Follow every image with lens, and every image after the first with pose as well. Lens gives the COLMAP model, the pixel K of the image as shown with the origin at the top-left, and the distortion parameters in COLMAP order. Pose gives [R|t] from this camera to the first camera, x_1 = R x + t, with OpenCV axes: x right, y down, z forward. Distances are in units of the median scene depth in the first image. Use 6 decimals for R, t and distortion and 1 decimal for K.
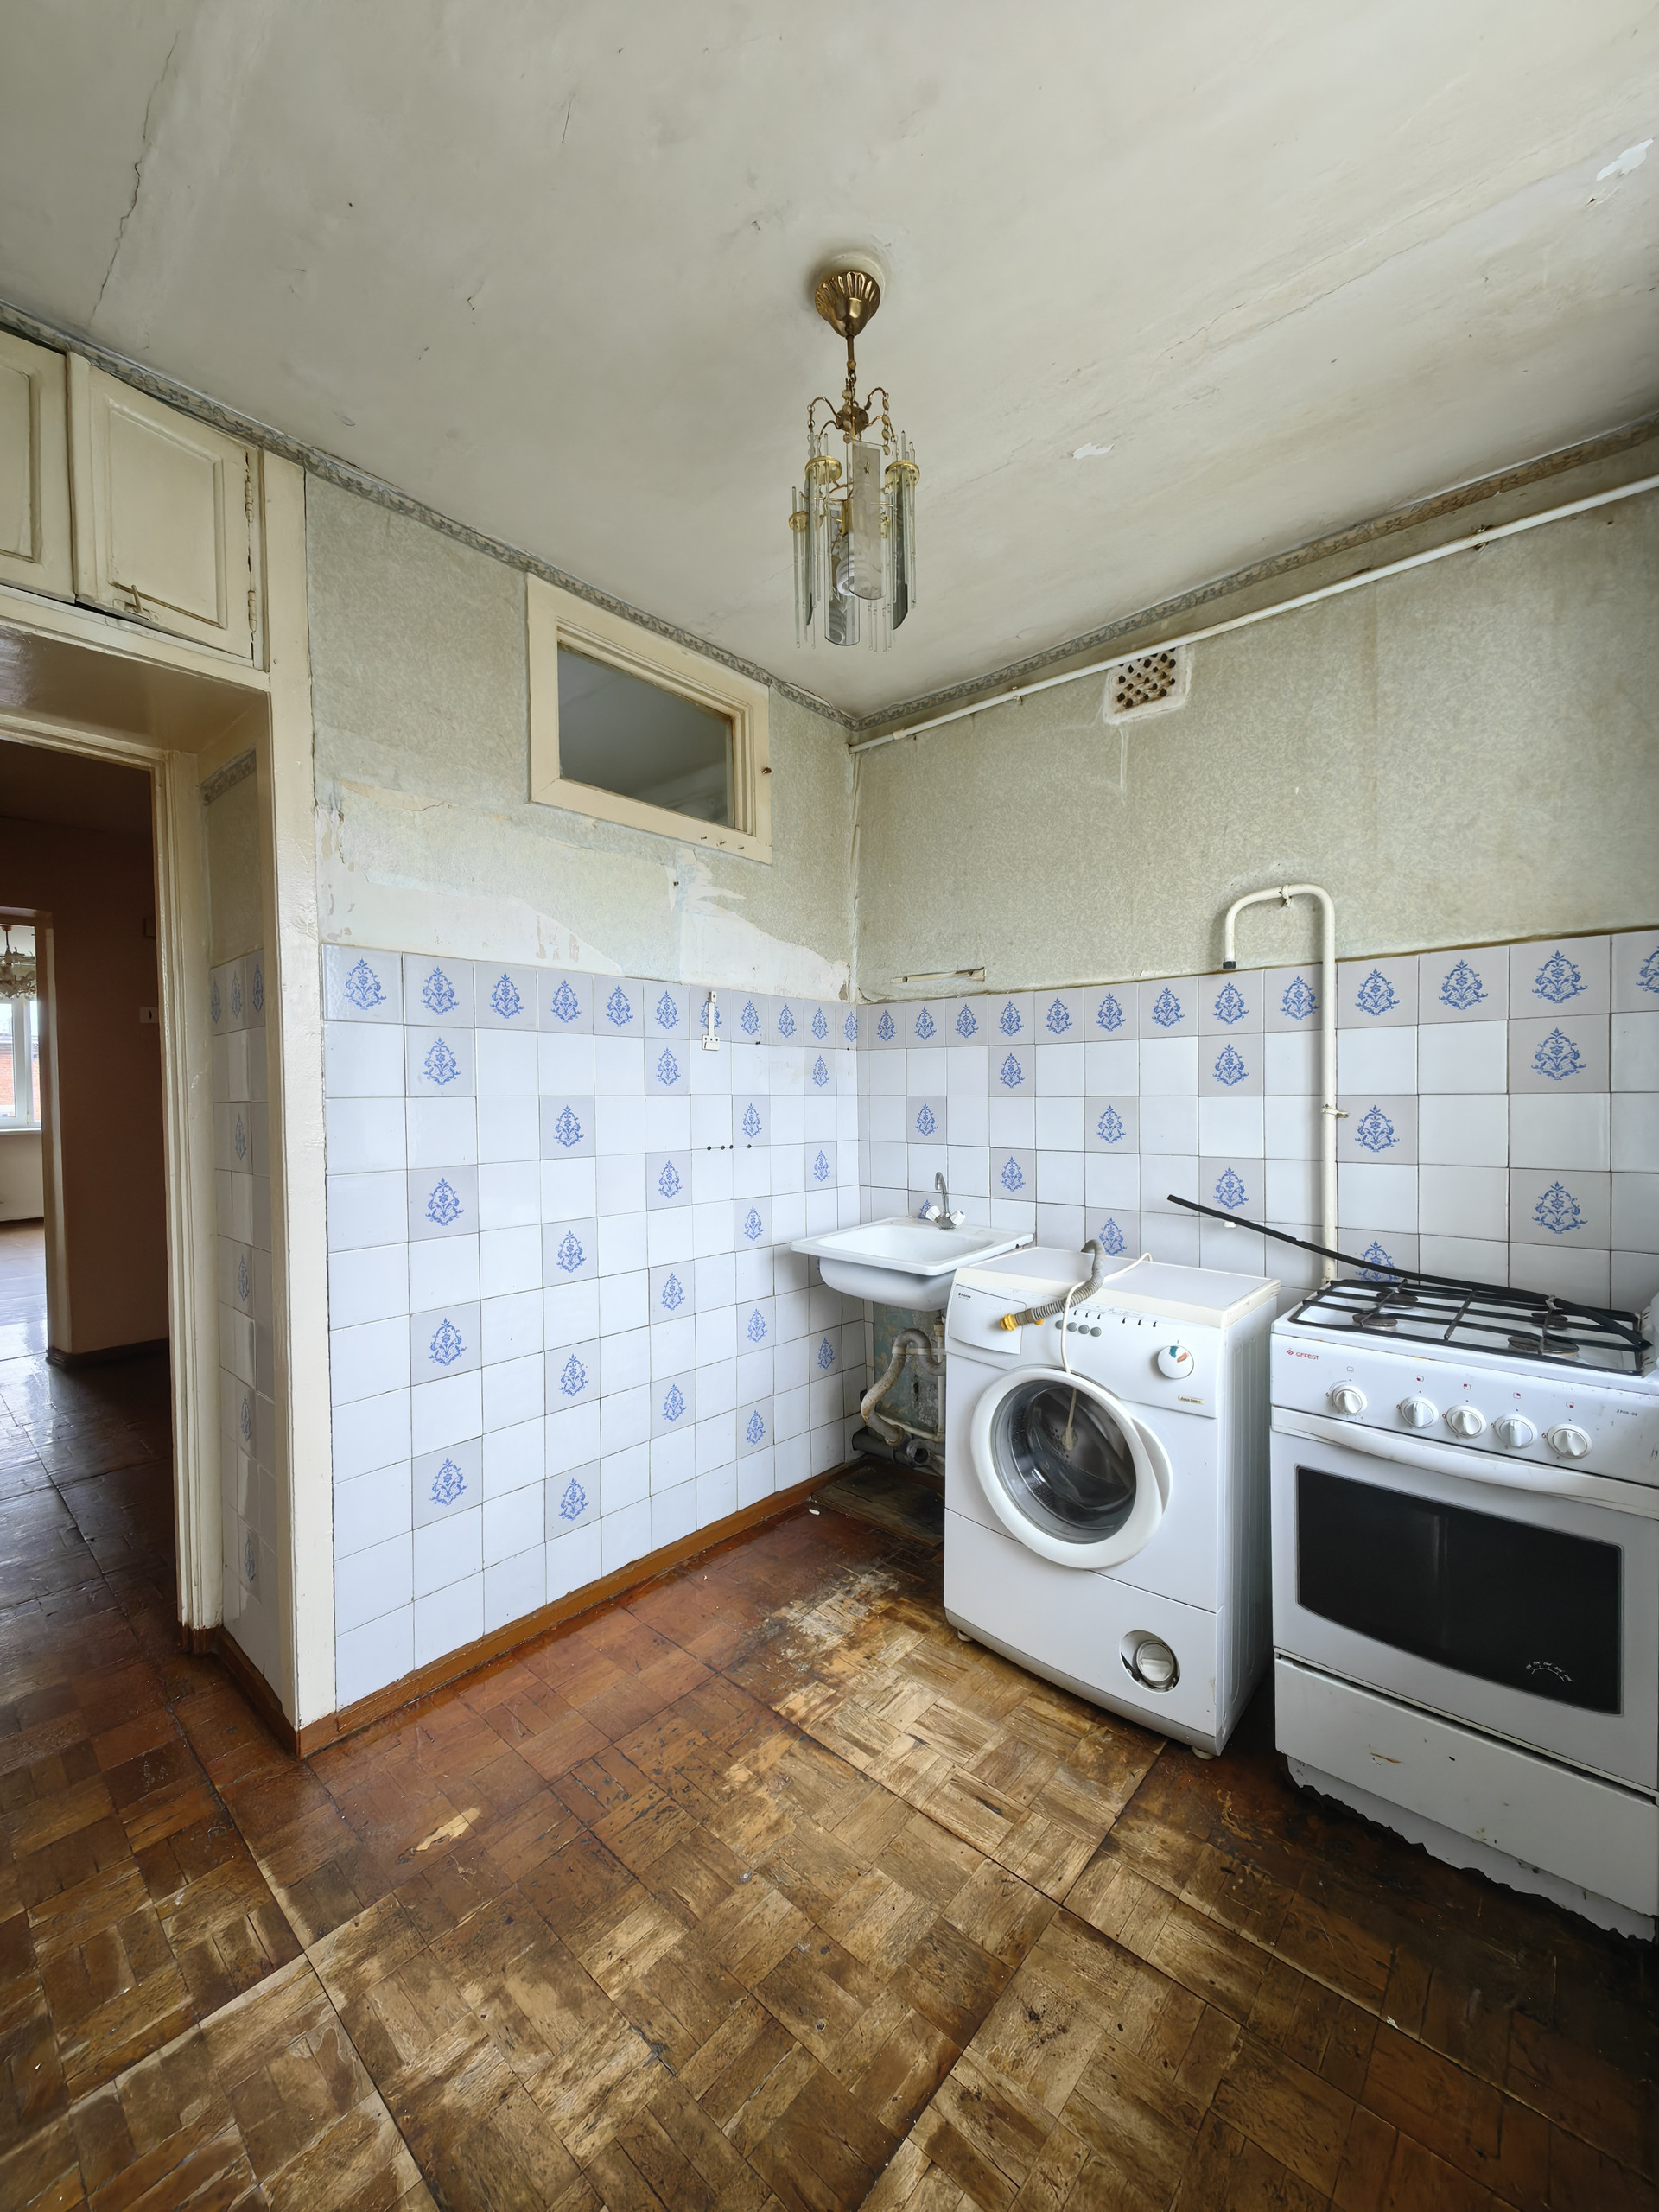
lens RADIAL K [[876.7, 0, 842.4], [0, 876.7, 1105.7], [0, 0, 1]] dist [-0.001233, -0.001681]
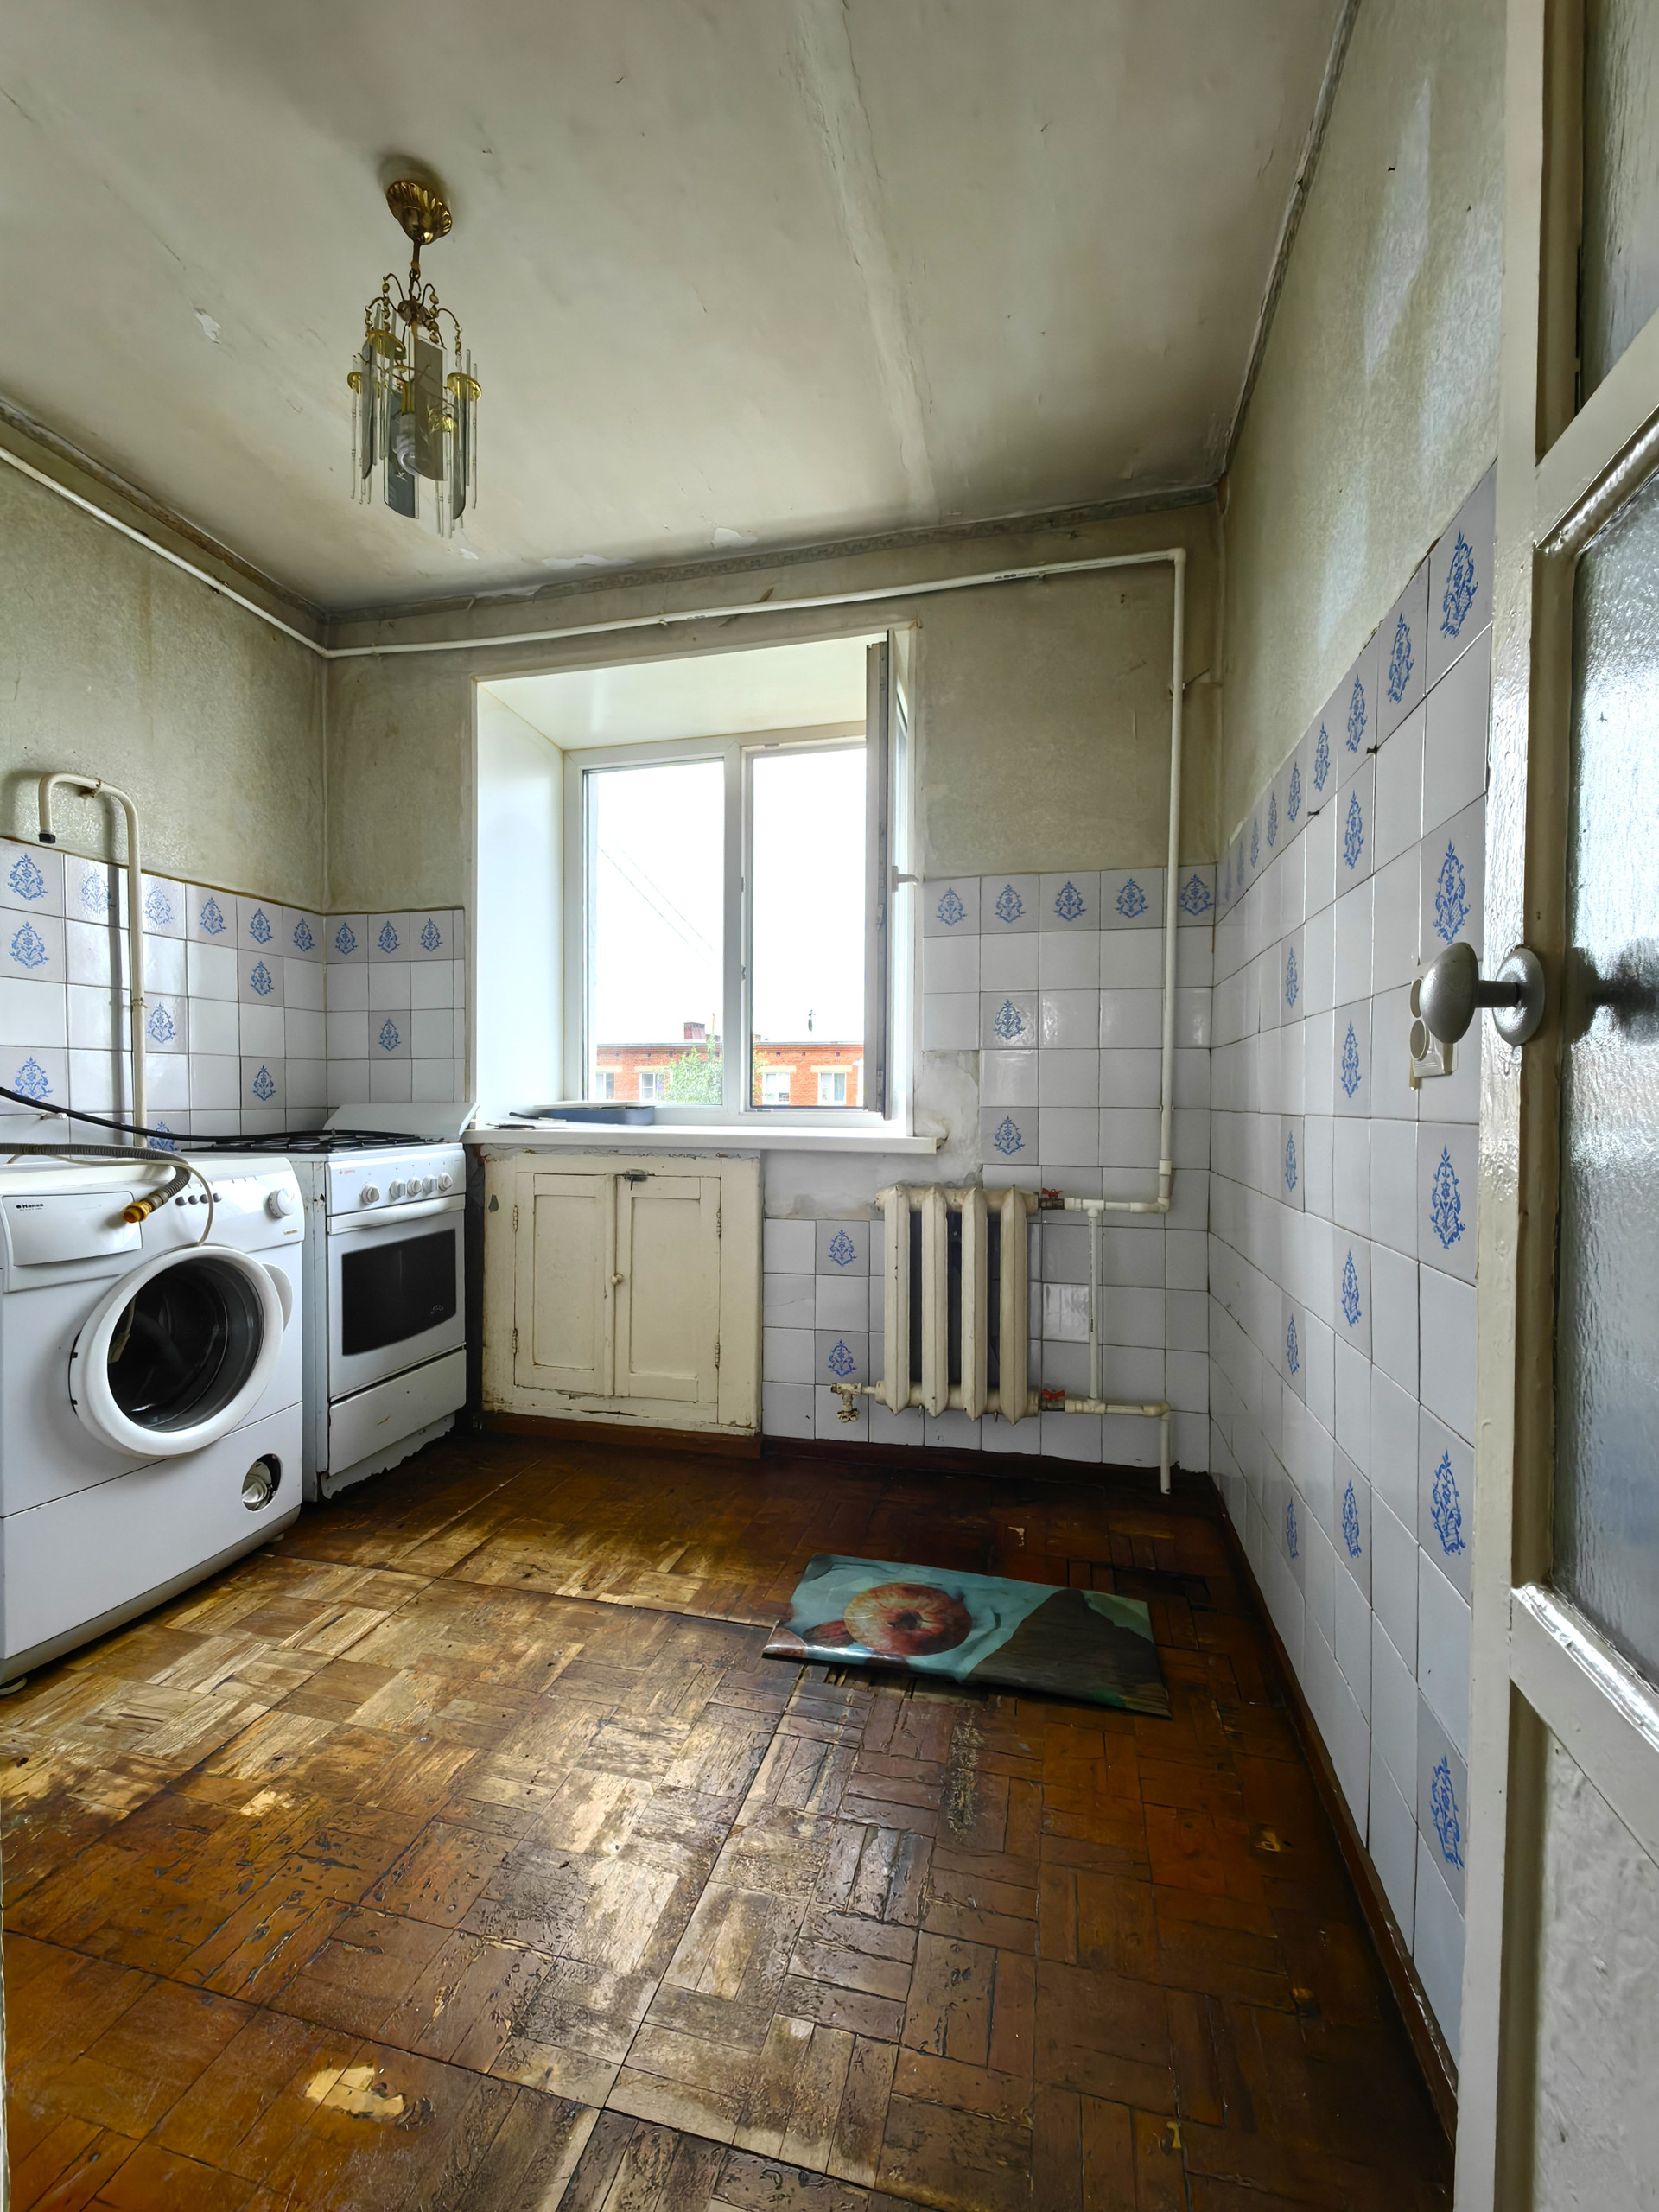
lens RADIAL K [[876.7, 0, 839.6], [0, 876.7, 1104.3], [0, 0, 1]] dist [-0.001233, -0.001681]
pose [[-0.463145, -0.005809, 0.886264, -1.092536], [0.019608, 0.999667, 0.016799, 0.171721], [-0.886066, 0.025159, -0.462876, 0.963143]]
